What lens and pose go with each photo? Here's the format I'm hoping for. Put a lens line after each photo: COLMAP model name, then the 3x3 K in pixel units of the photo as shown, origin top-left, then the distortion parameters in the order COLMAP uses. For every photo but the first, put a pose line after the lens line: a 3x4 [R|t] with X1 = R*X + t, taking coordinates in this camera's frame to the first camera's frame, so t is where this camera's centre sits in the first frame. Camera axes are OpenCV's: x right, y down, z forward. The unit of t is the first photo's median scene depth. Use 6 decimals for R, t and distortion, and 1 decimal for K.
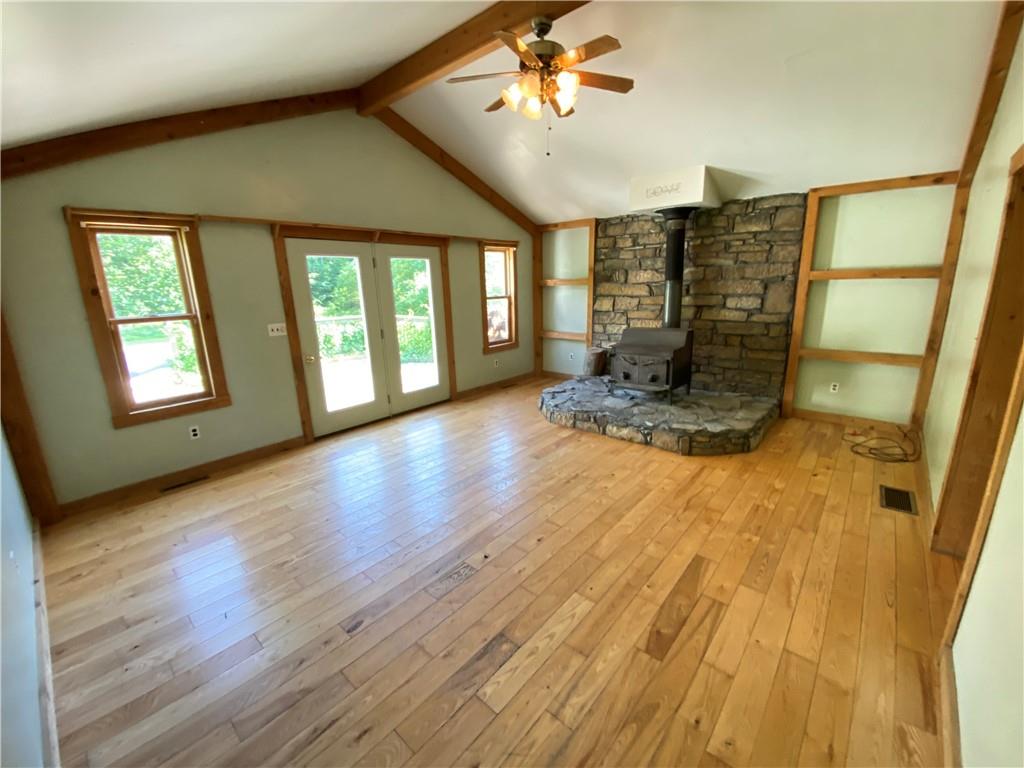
lens RADIAL K [[418.6, 0, 512.0], [0, 418.6, 384.0], [0, 0, 1]] dist [0.009703, -0.017590]
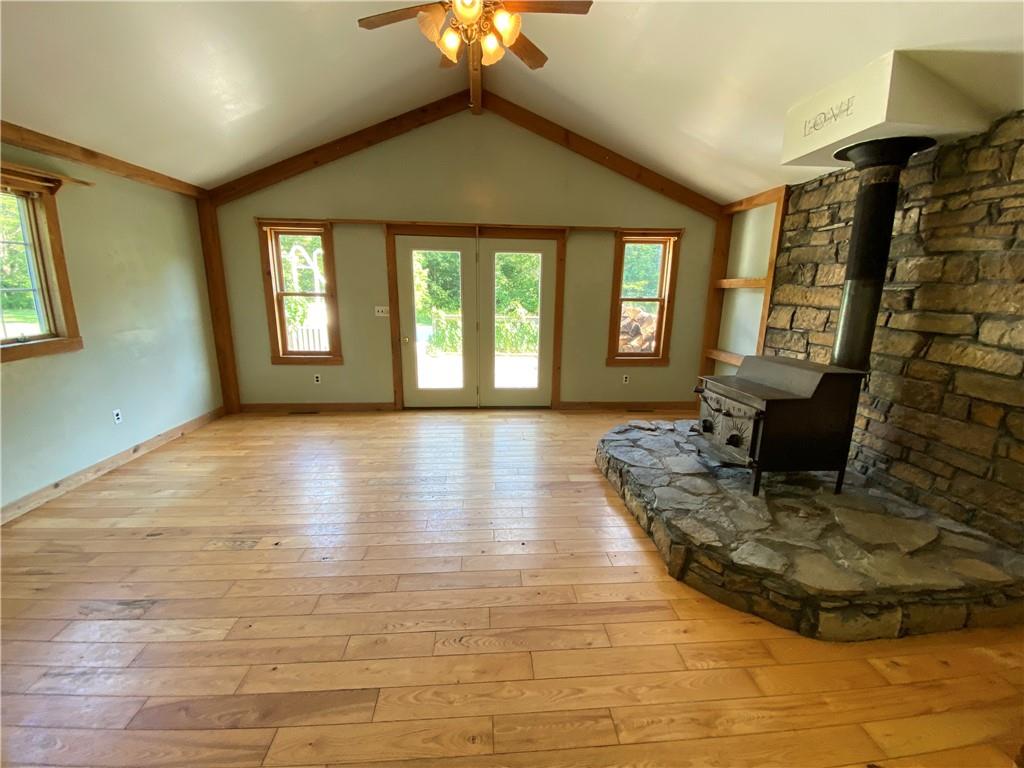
lens RADIAL K [[418.6, 0, 512.0], [0, 418.6, 384.0], [0, 0, 1]] dist [0.009703, -0.017590]
pose [[0.704505, 0.188910, -0.684095, 0.461717], [-0.198297, 0.977928, 0.065837, -0.062697], [0.681433, 0.089271, 0.726416, 0.313459]]
